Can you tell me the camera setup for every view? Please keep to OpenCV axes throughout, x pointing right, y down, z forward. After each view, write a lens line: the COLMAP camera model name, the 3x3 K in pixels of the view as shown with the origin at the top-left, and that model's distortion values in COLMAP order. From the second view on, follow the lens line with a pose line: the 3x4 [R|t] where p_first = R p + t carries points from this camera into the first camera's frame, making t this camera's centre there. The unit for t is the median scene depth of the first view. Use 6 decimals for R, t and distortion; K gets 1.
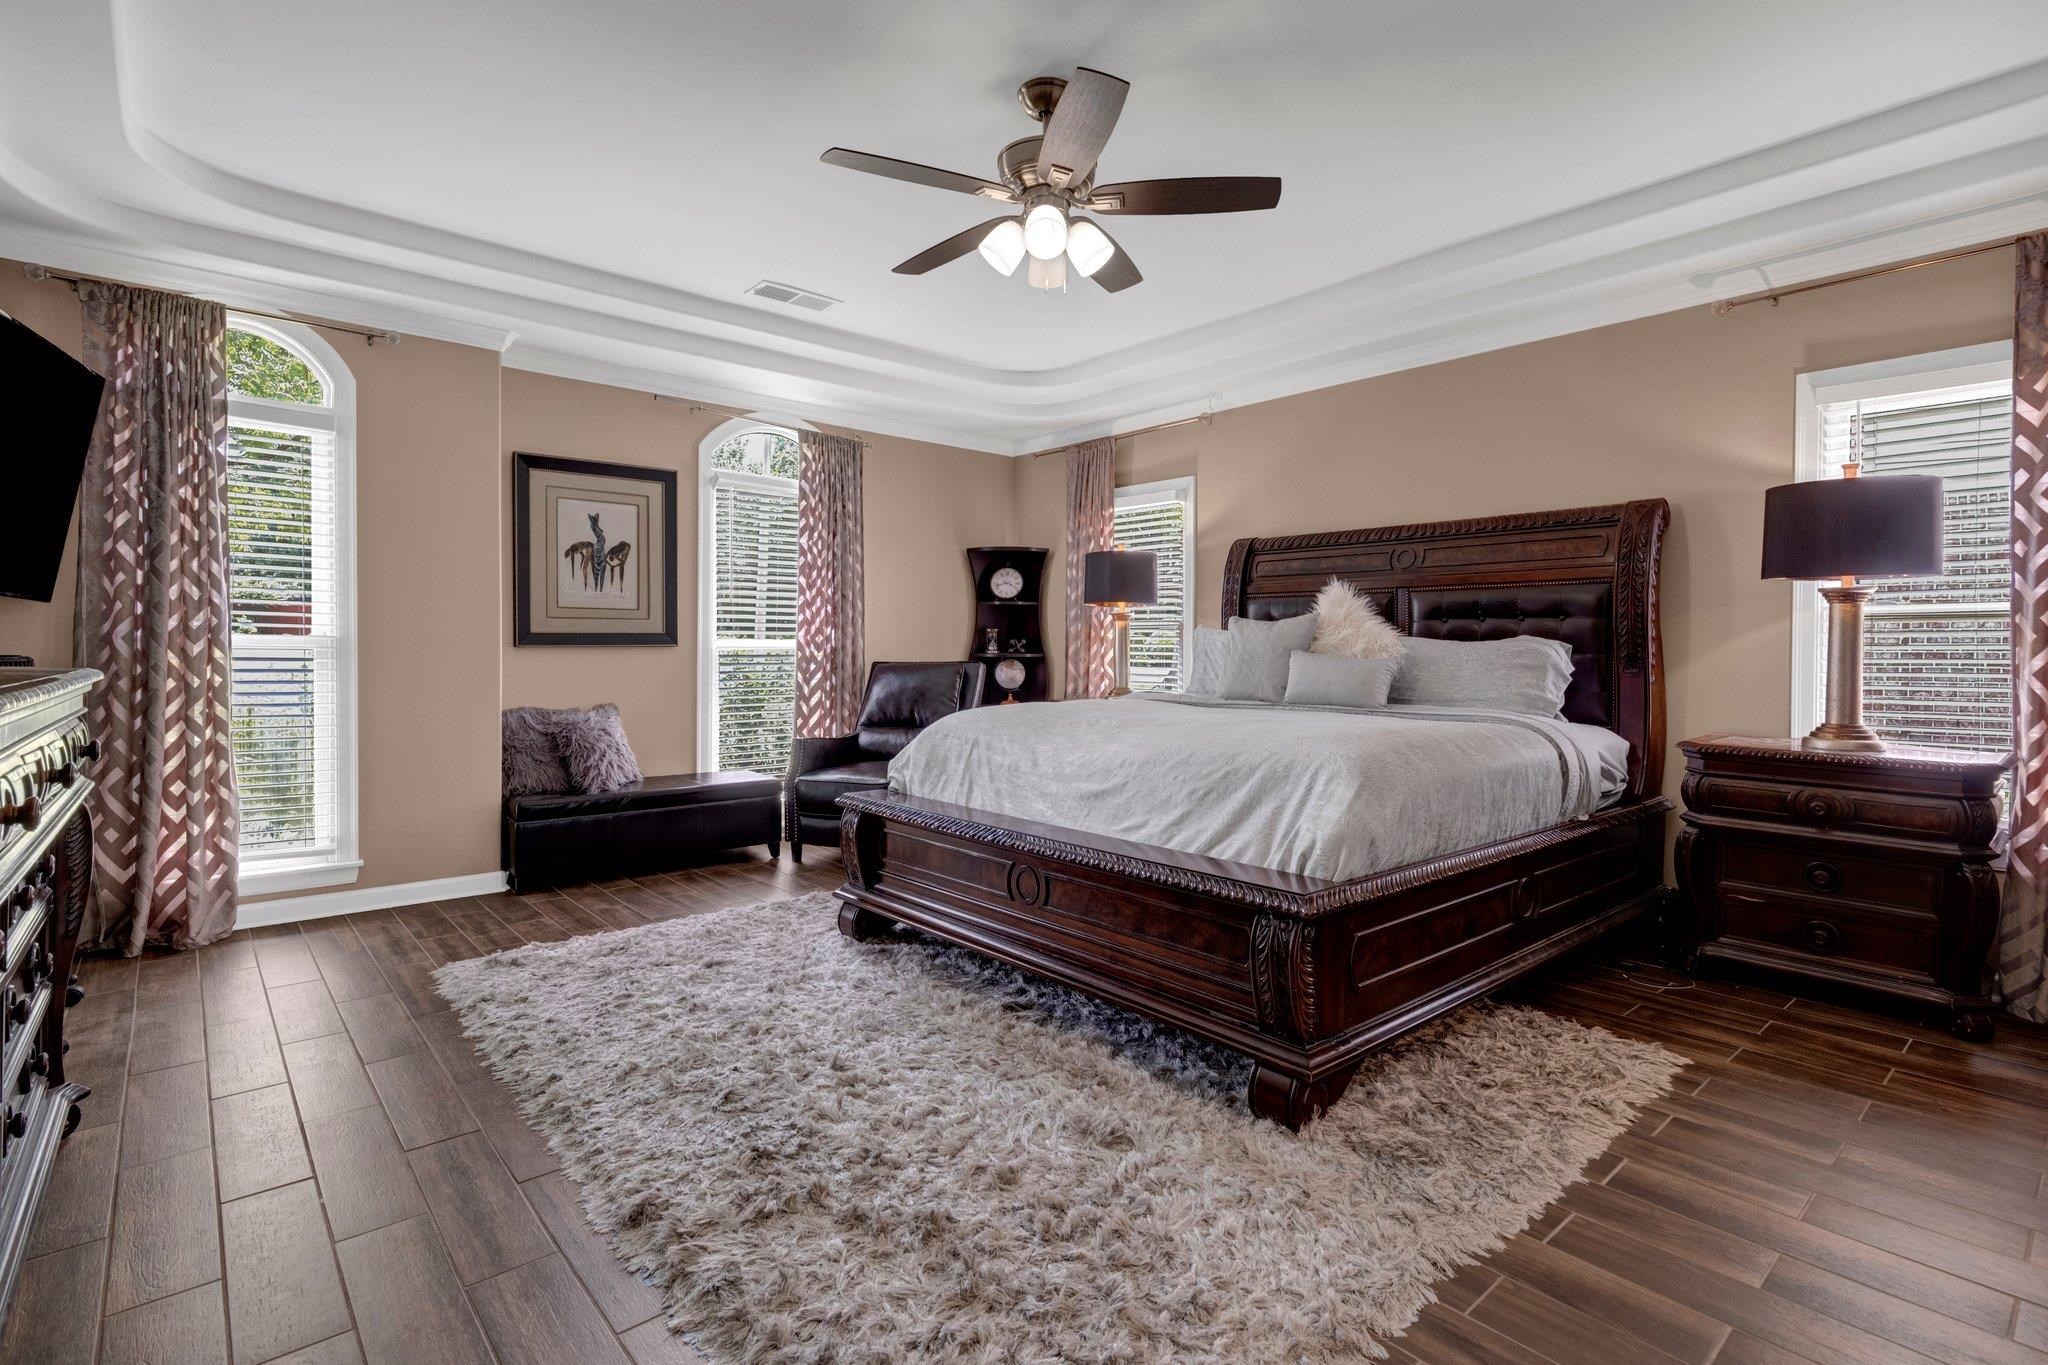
lens RADIAL K [[961.7, 0, 1046.3], [0, 961.7, 657.0], [0, 0, 1]] dist [0.001429, 0.000490]
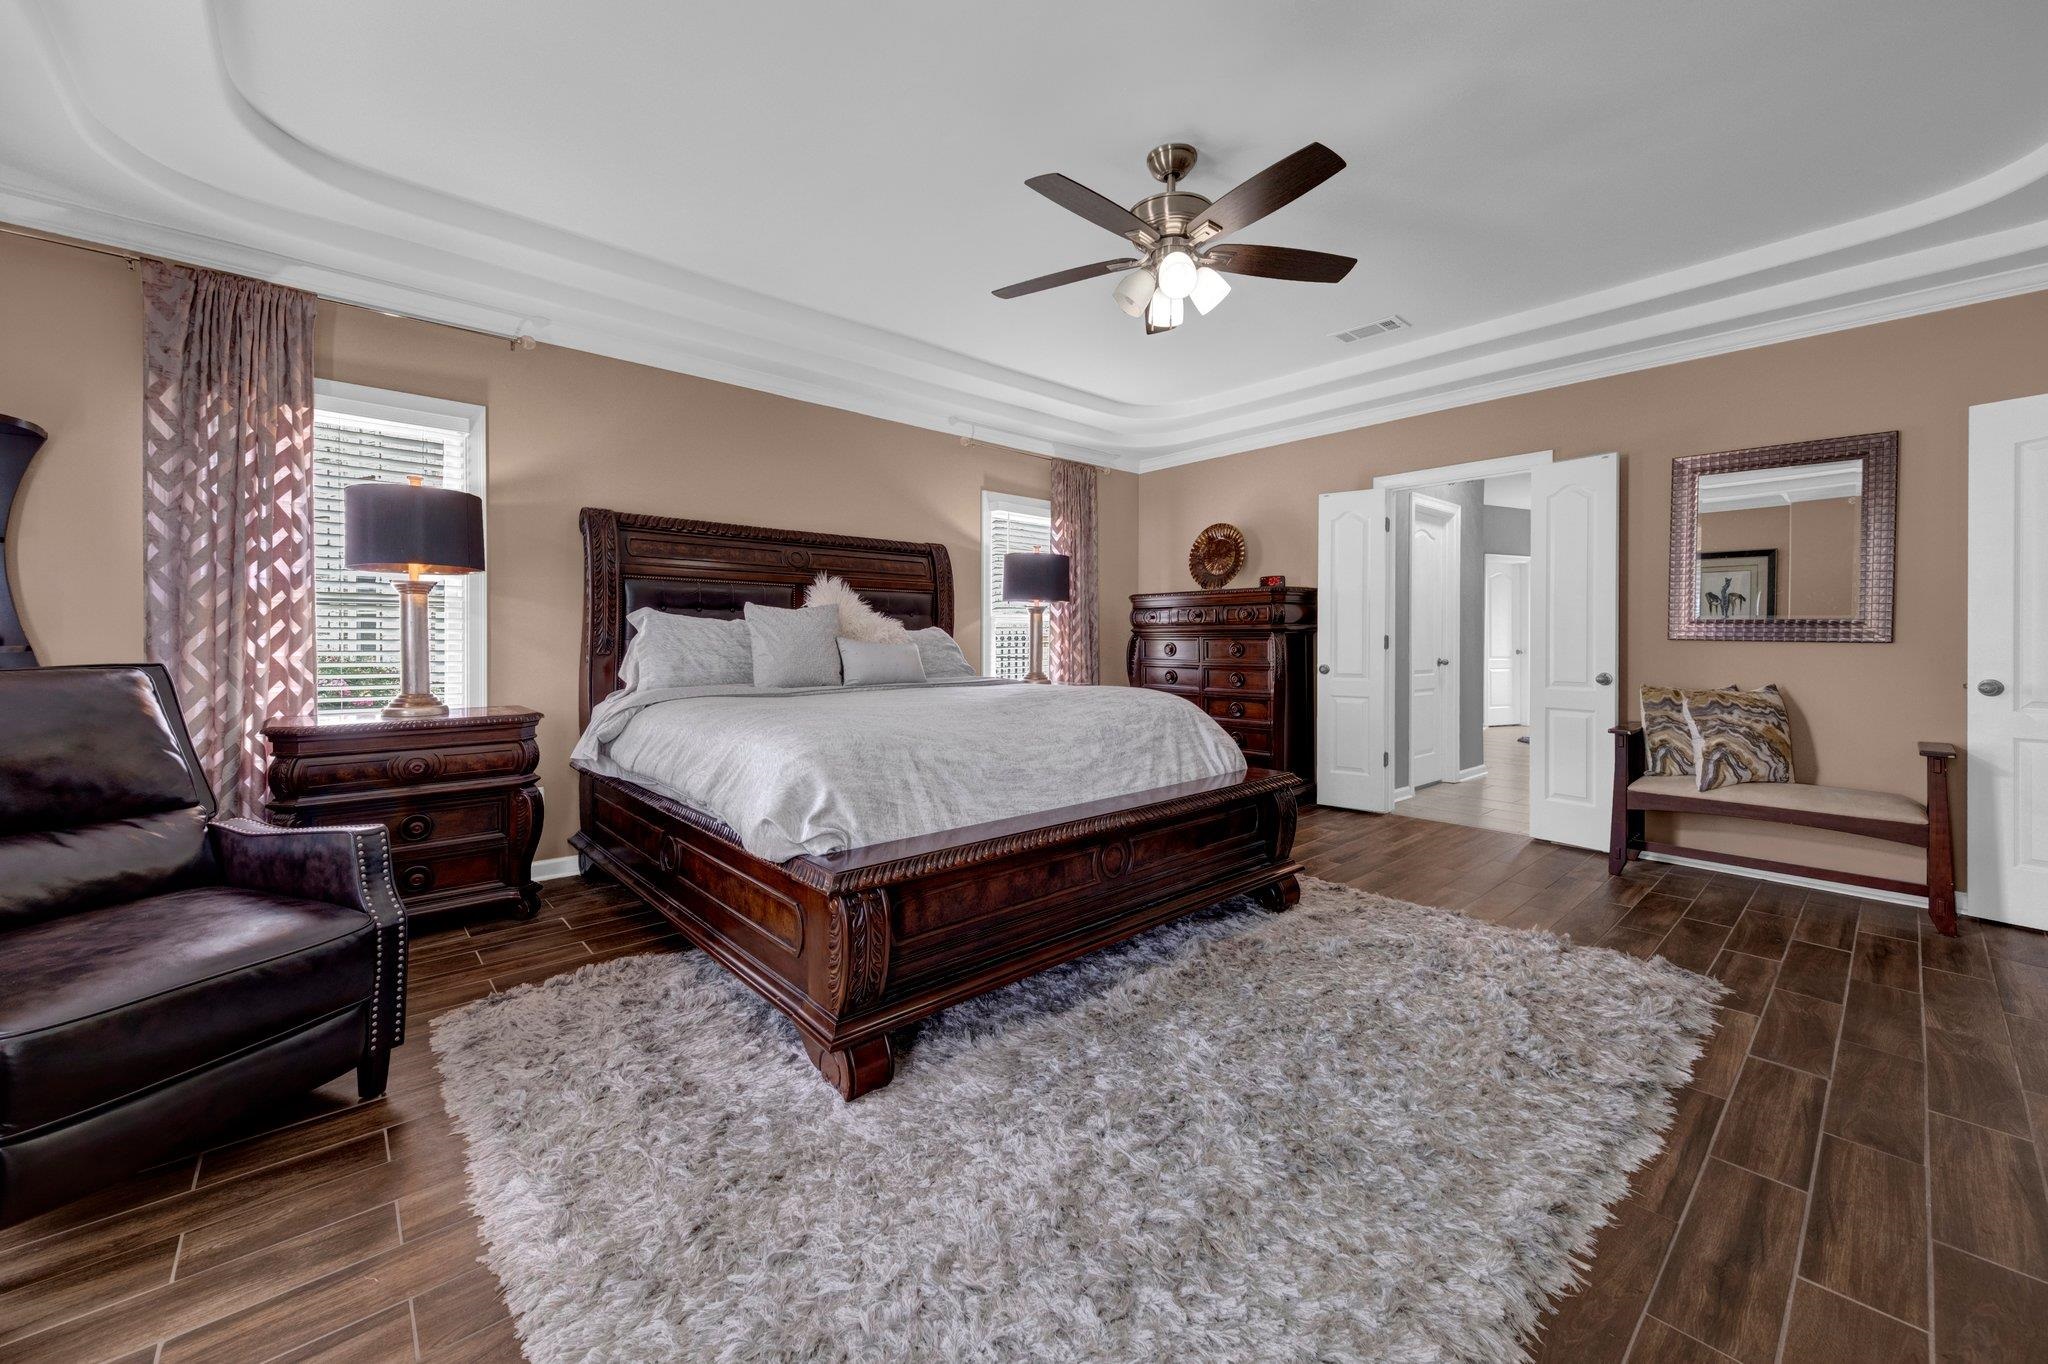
lens RADIAL K [[798.9, 0, 1030.6], [0, 798.9, 637.1], [0, 0, 1]] dist [-0.000302, -0.000036]
pose [[-0.019349, -0.005985, 0.999795, -0.545407], [0.004482, 0.999972, 0.006073, -0.010314], [-0.999803, 0.004598, -0.019321, 0.656451]]
